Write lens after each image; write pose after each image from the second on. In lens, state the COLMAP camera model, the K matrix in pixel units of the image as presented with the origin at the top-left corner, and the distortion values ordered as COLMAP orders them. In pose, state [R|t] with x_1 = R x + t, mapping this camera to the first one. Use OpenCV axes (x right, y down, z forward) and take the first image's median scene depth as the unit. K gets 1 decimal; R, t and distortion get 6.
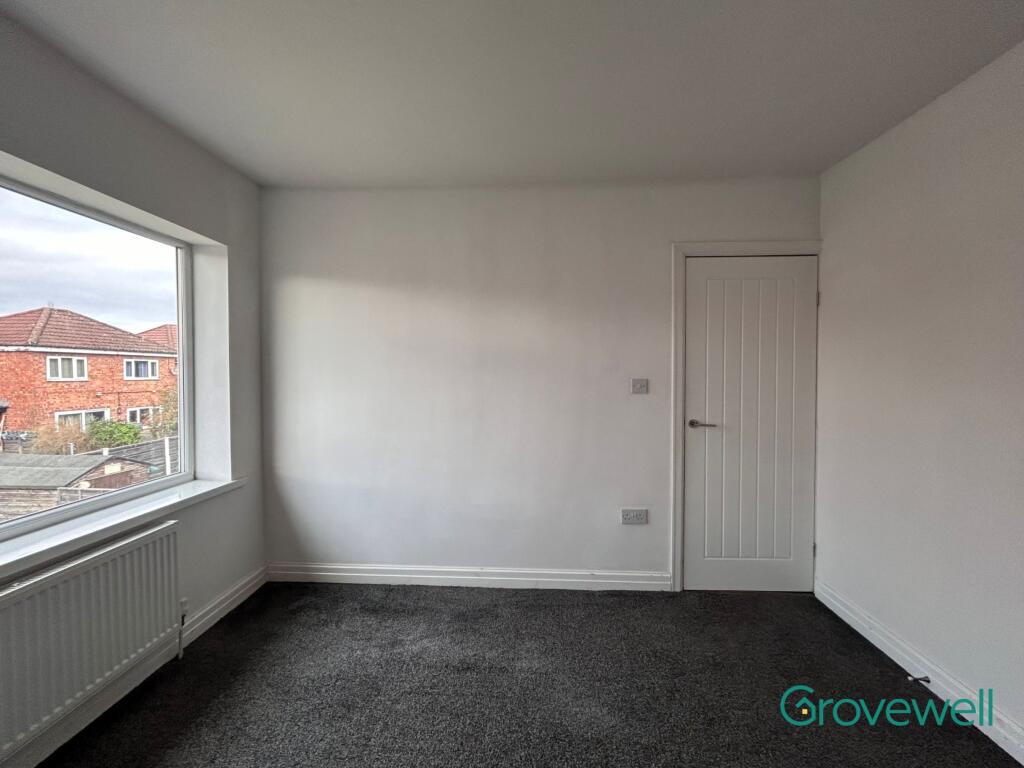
lens RADIAL K [[419.8, 0, 514.6], [0, 419.8, 382.6], [0, 0, 1]] dist [-0.001266, -0.000027]
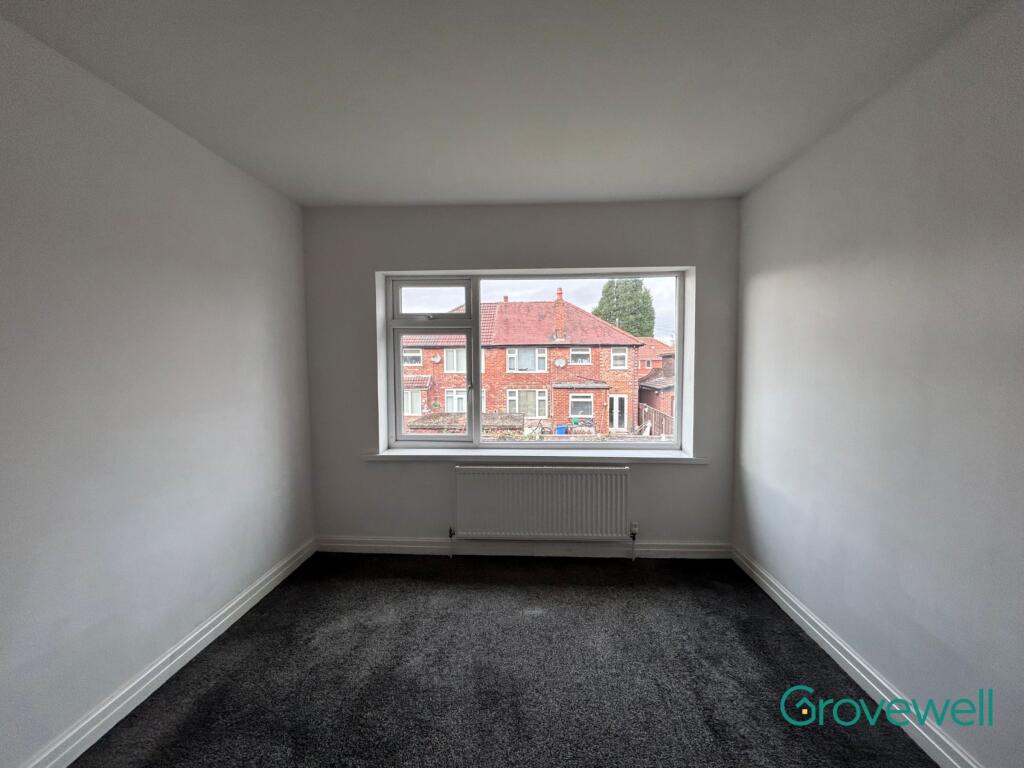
lens RADIAL K [[418.2, 0, 512.3], [0, 418.2, 387.0], [0, 0, 1]] dist [0.001562, 0.000425]
pose [[-0.006141, 0.055567, -0.998436, 0.584002], [-0.033654, 0.997878, 0.055743, -0.023344], [0.999415, 0.033944, -0.004258, 0.499650]]
